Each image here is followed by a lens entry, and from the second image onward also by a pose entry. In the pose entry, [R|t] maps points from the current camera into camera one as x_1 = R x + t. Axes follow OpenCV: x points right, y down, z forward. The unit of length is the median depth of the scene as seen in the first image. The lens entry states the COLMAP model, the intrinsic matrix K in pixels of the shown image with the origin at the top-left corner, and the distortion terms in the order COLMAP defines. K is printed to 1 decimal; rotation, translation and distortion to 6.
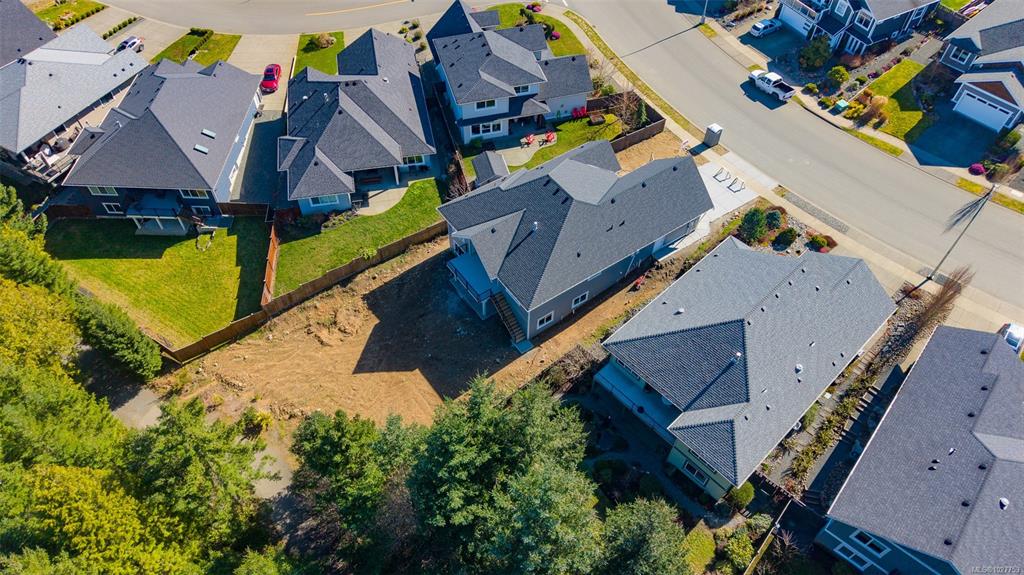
lens RADIAL K [[679.2, 0, 512.0], [0, 679.2, 287.5], [0, 0, 1]] dist [0.044233, -0.055080]
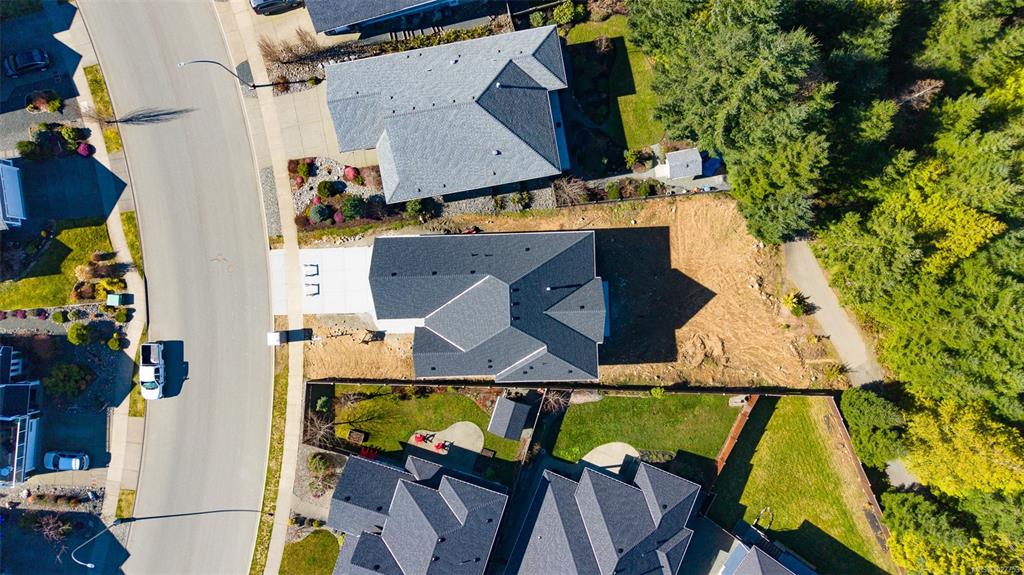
lens RADIAL K [[679.2, 0, 512.0], [0, 679.2, 287.5], [0, 0, 1]] dist [0.044233, -0.055080]
pose [[-0.833821, -0.551940, -0.010278, 0.079896], [0.427804, -0.657831, 0.619872, -0.652345], [-0.348893, 0.512465, 0.784636, 0.131746]]
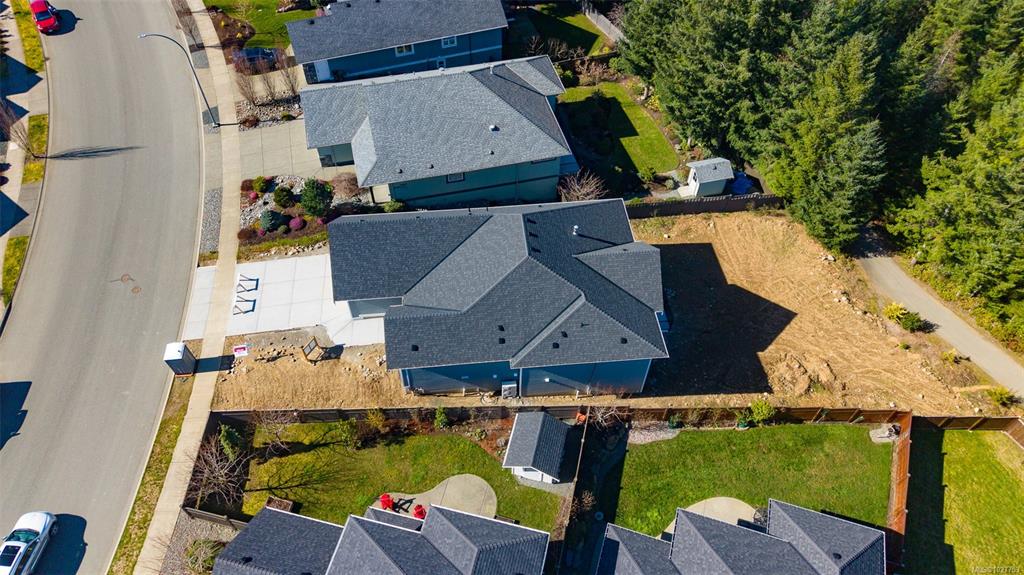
lens RADIAL K [[690.6, 0, 512.0], [0, 690.6, 287.5], [0, 0, 1]] dist [0.003292, 0.004014]
pose [[-0.871197, -0.393048, 0.294157, -0.135609], [0.371253, -0.135404, 0.918606, -0.718764], [-0.321227, 0.909494, 0.263884, 0.717020]]
